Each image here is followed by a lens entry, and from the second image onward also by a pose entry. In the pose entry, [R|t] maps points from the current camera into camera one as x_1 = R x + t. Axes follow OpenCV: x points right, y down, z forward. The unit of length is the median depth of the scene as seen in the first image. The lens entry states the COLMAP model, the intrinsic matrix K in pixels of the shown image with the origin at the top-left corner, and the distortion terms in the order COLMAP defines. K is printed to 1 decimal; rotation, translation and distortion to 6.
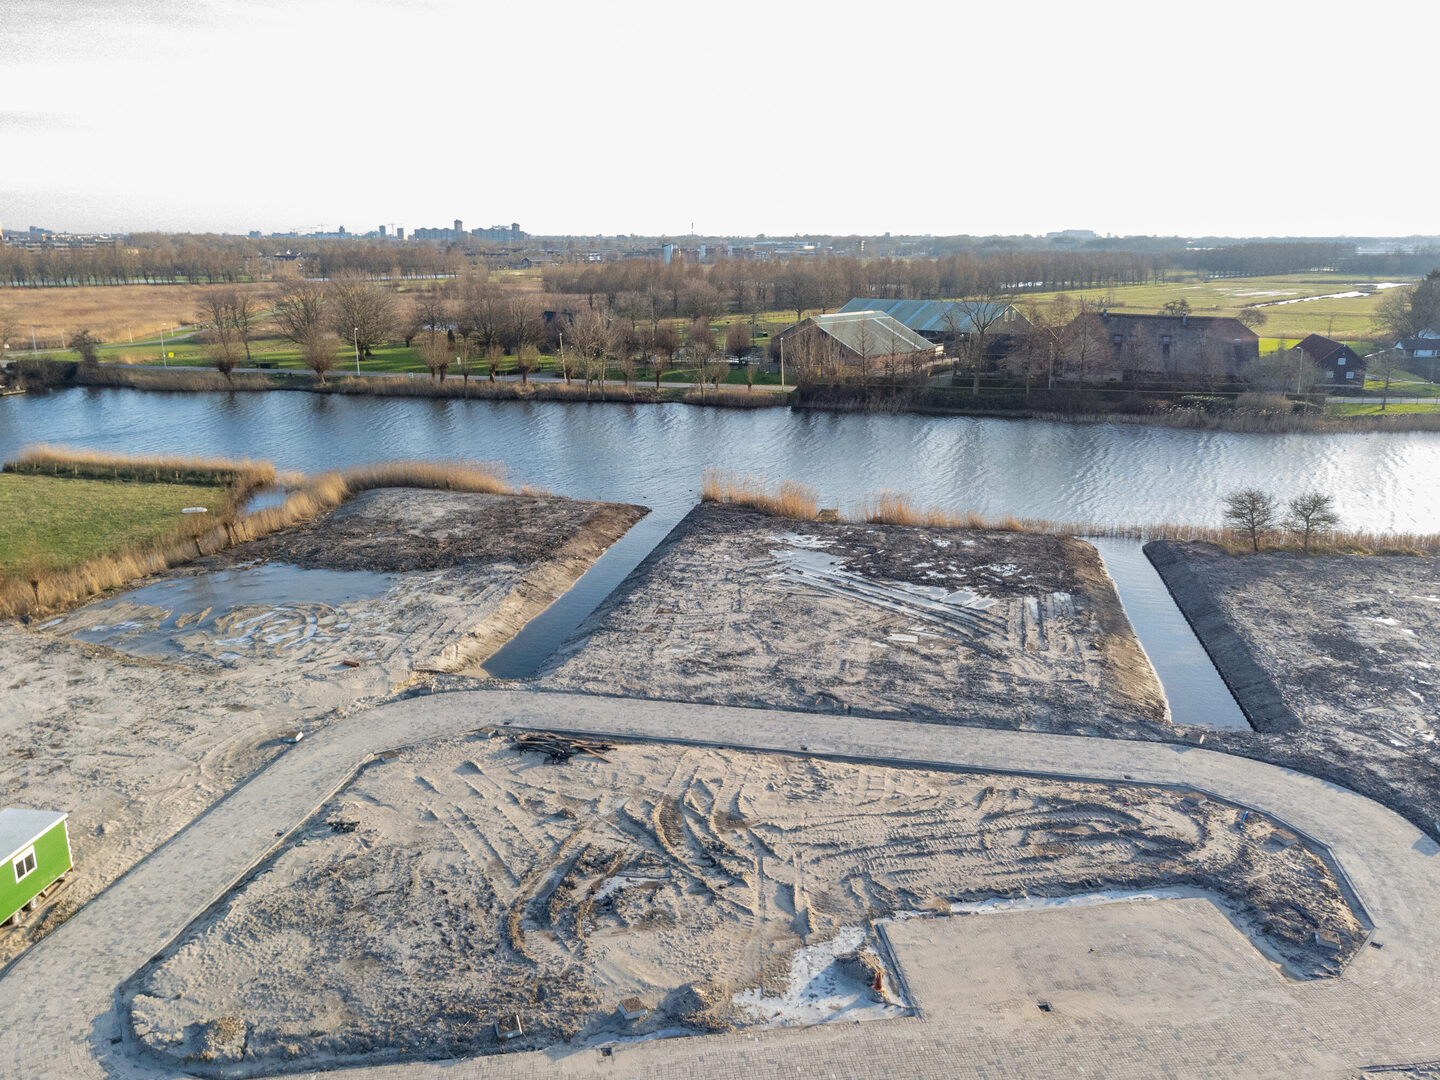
lens RADIAL K [[1125.3, 0, 720.0], [0, 1125.3, 540.0], [0, 0, 1]] dist [0.007628, 0.012754]
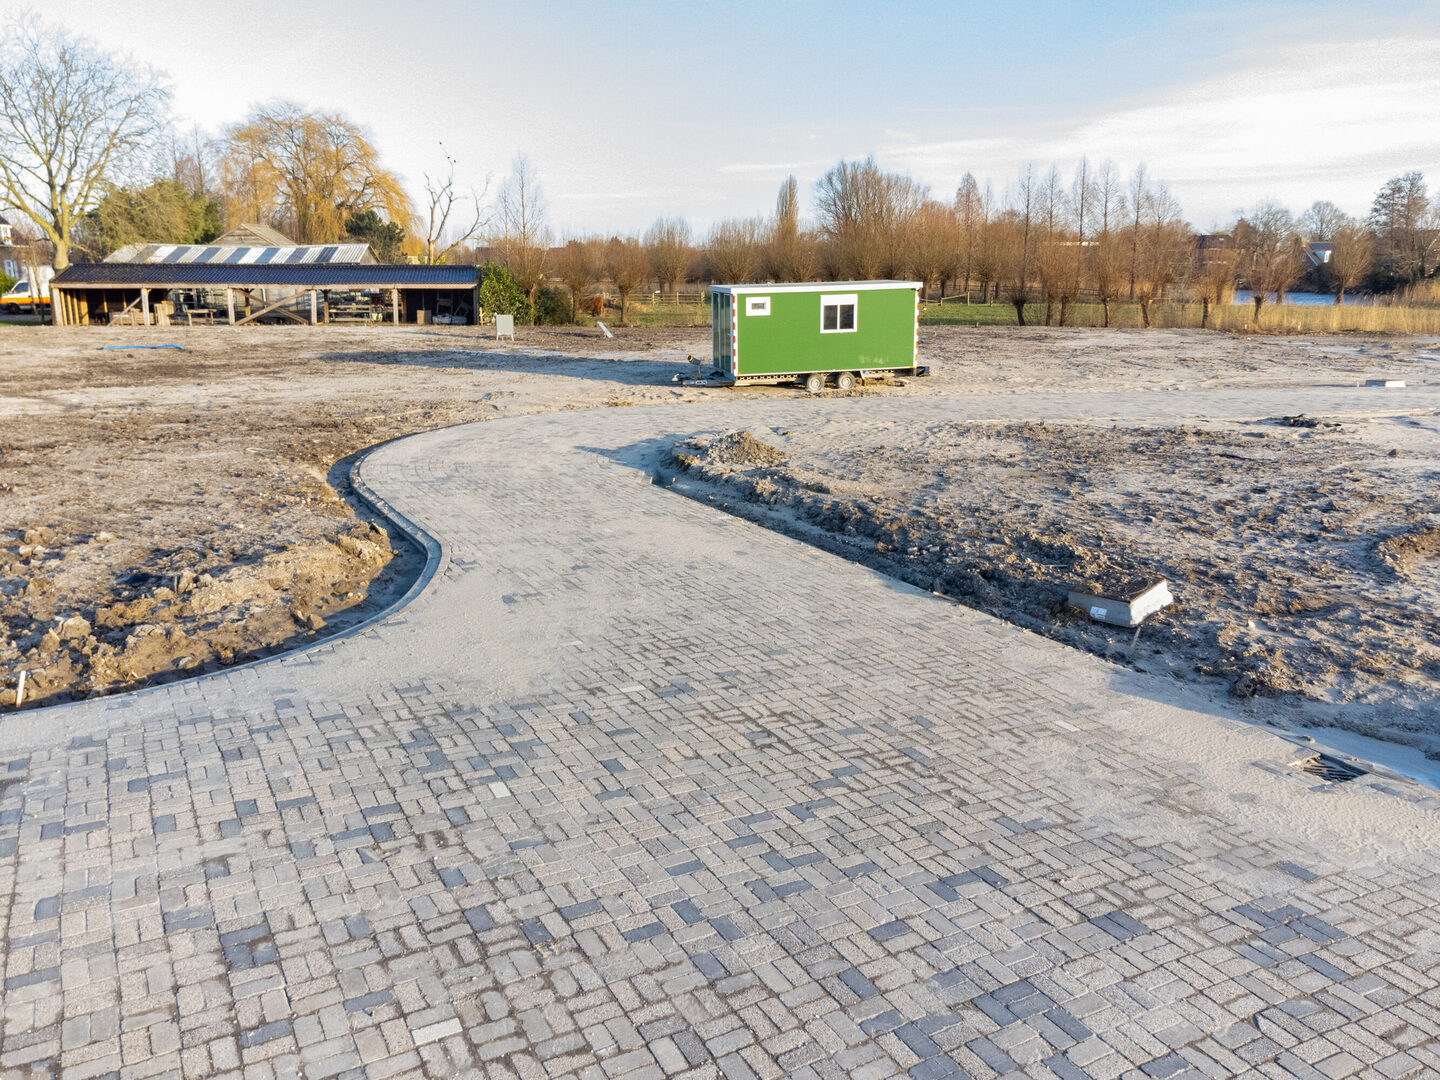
lens RADIAL K [[1125.3, 0, 720.0], [0, 1125.3, 540.0], [0, 0, 1]] dist [0.007628, 0.012754]
pose [[0.354734, 0.218493, -0.909079, 0.029751], [-0.258549, 0.957319, 0.129198, 0.259349], [0.898507, 0.189211, 0.396085, 0.499930]]
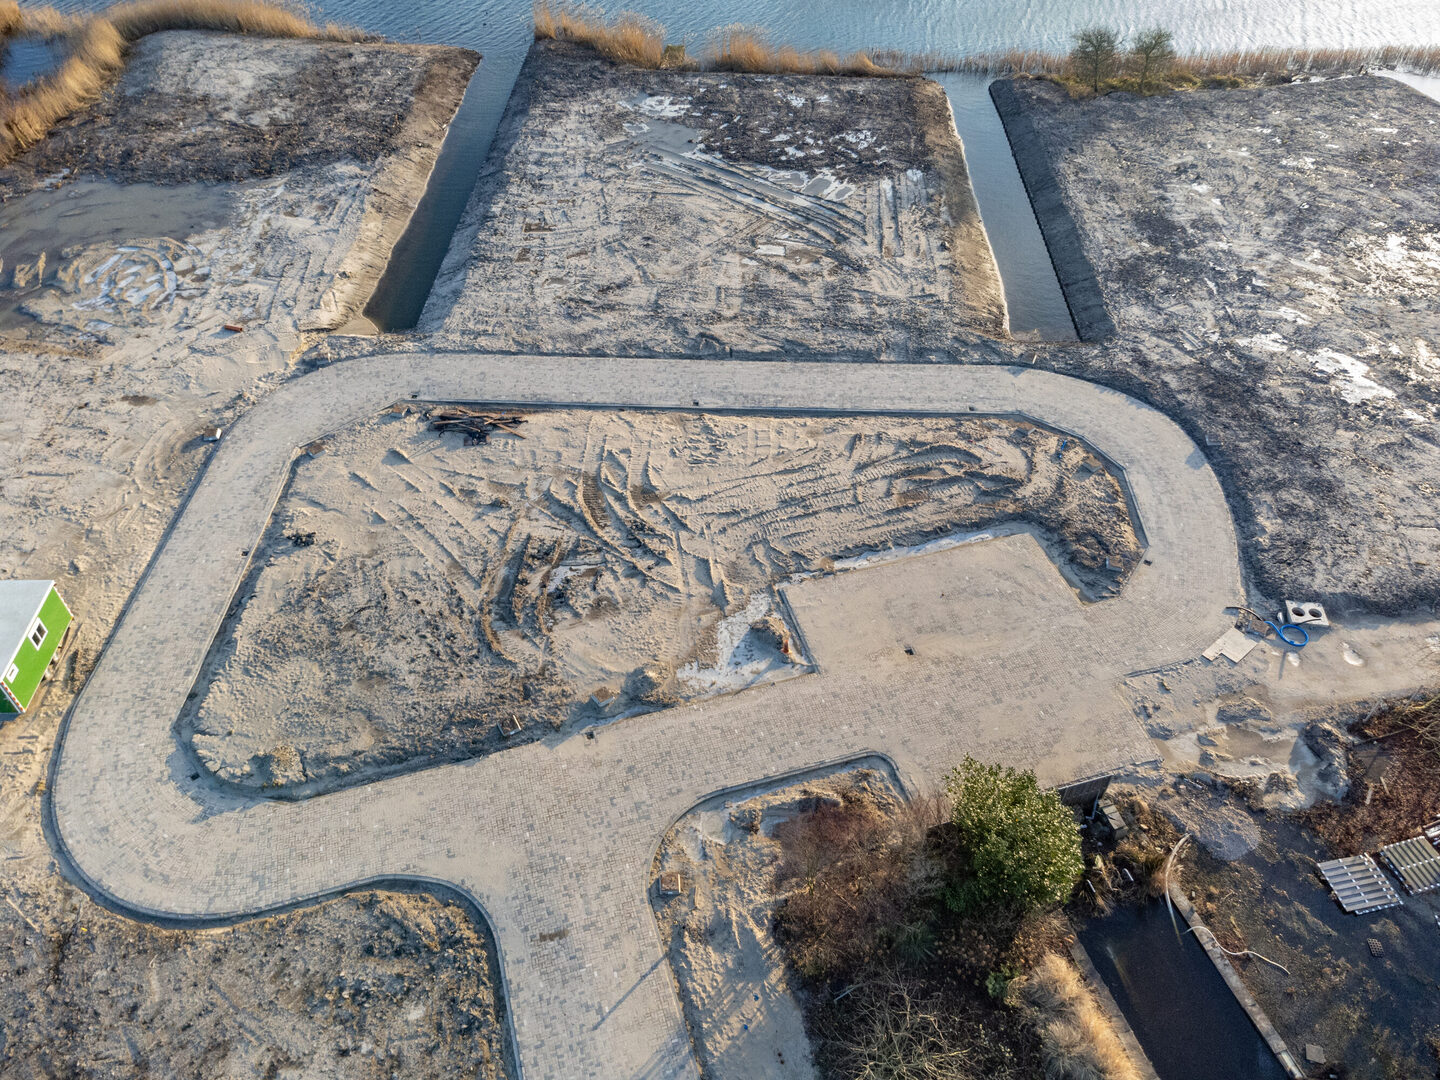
lens RADIAL K [[1111.5, 0, 720.0], [0, 1111.5, 540.0], [0, 0, 1]] dist [0.003139, 0.030109]
pose [[0.985312, -0.112046, 0.128867, -0.058004], [0.033764, 0.867571, 0.496167, -0.238897], [-0.167395, -0.484528, 0.858611, -0.016570]]
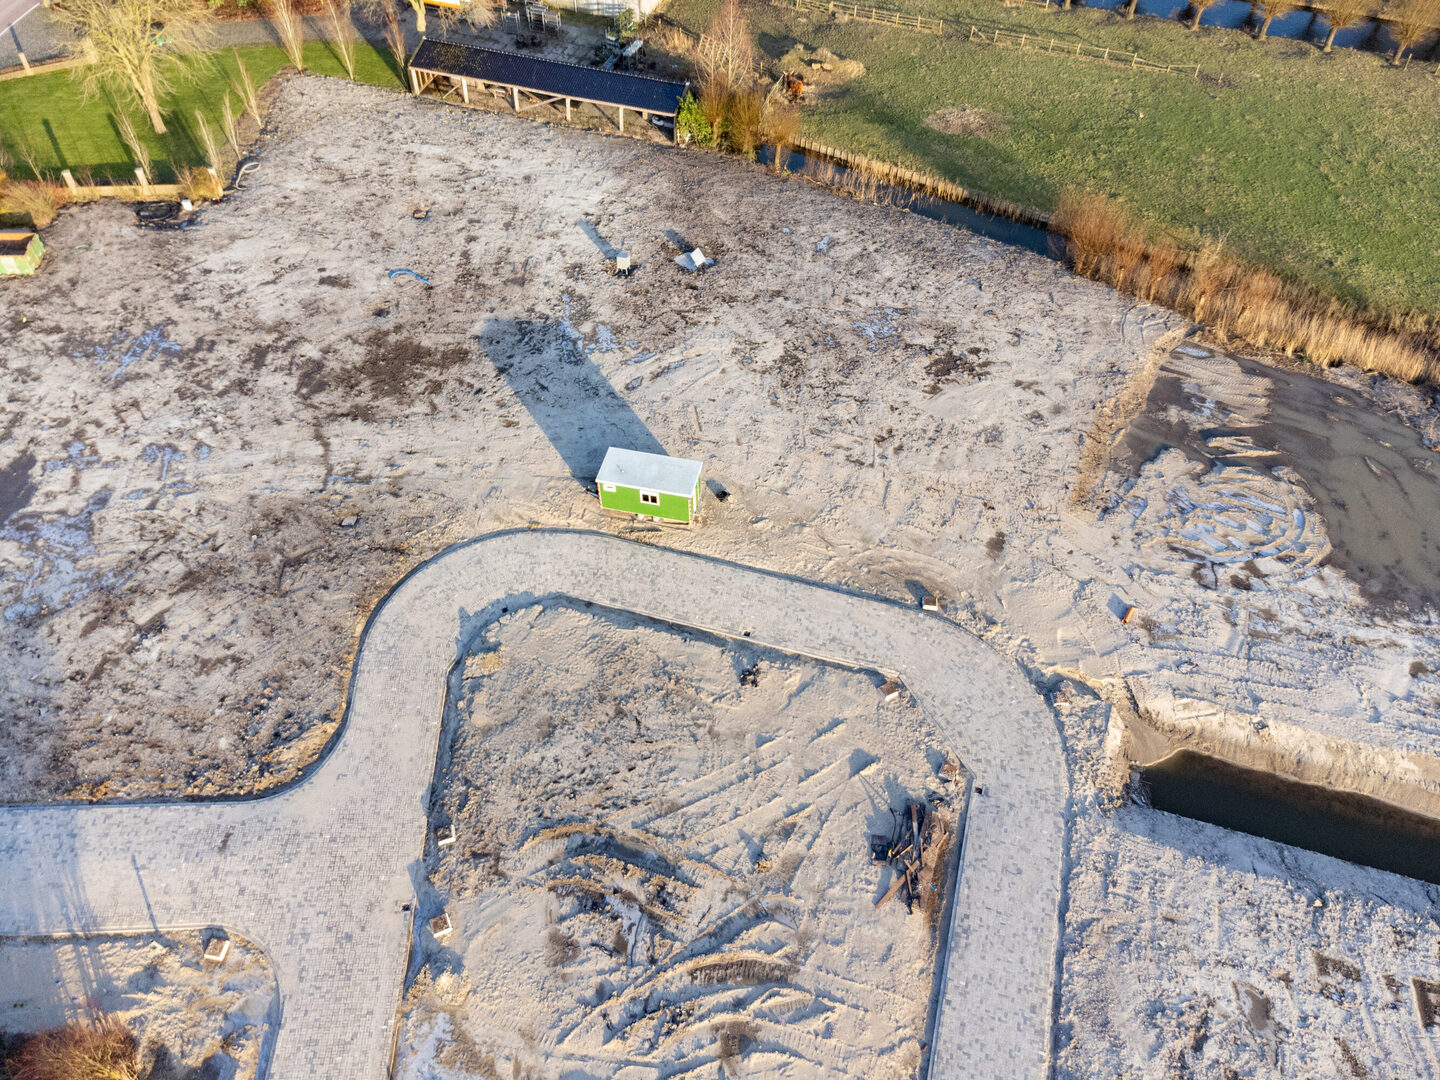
lens RADIAL K [[1111.5, 0, 720.0], [0, 1111.5, 540.0], [0, 0, 1]] dist [0.003139, 0.030109]
pose [[-0.087721, 0.748000, -0.657876, 0.251574], [-0.274905, 0.616598, 0.737723, -0.544426], [0.957461, 0.245567, 0.151540, 0.656765]]
